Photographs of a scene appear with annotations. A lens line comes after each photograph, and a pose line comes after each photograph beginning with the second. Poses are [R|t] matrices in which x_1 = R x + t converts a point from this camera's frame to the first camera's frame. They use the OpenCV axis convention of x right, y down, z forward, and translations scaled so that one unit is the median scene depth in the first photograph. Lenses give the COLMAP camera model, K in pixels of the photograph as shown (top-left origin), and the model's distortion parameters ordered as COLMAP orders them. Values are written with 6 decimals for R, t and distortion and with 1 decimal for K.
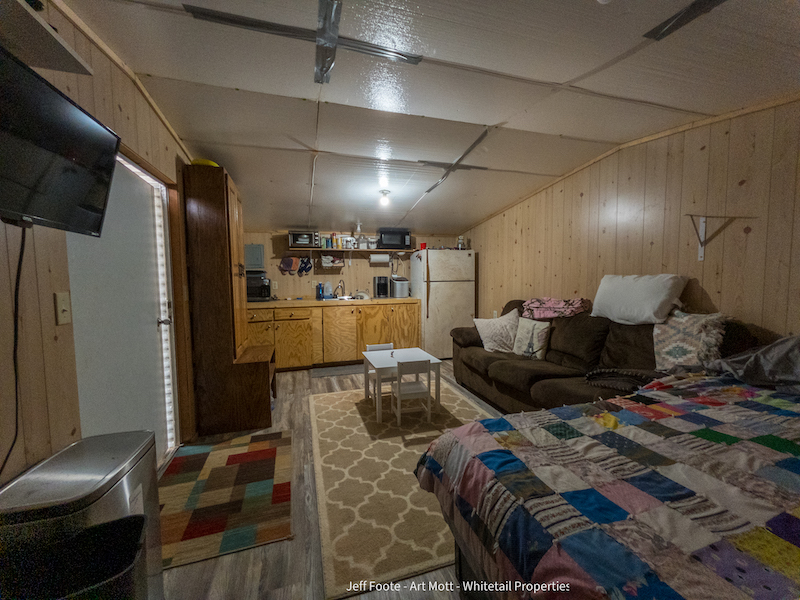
lens RADIAL K [[323.0, 0, 400.0], [0, 323.0, 300.0], [0, 0, 1]] dist [0.001358, 0.000042]
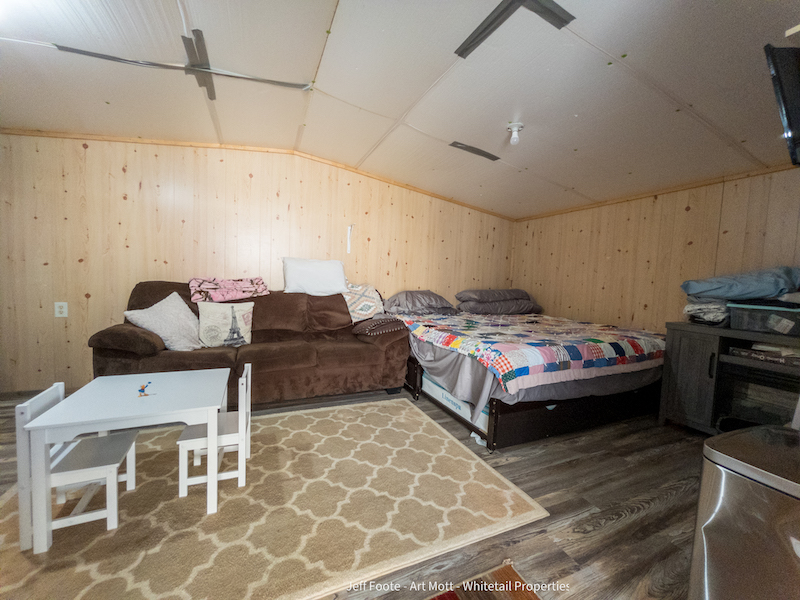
lens RADIAL K [[323.0, 0, 400.0], [0, 323.0, 300.0], [0, 0, 1]] dist [0.001358, 0.000042]
pose [[-0.114813, -0.055786, 0.991819, -0.719834], [0.028069, 0.997841, 0.059374, 0.024468], [-0.992990, 0.034656, -0.113000, 0.910997]]
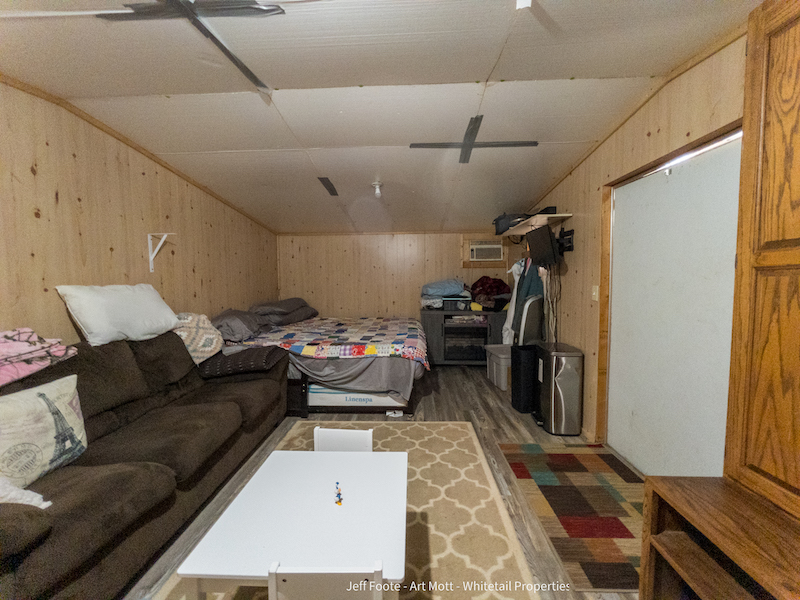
lens RADIAL K [[323.0, 0, 400.0], [0, 323.0, 300.0], [0, 0, 1]] dist [0.001358, 0.000042]
pose [[-0.940271, -0.003657, 0.340406, -0.291542], [0.042044, 0.991039, 0.126781, -0.129458], [-0.337819, 0.133520, -0.931692, 1.744925]]
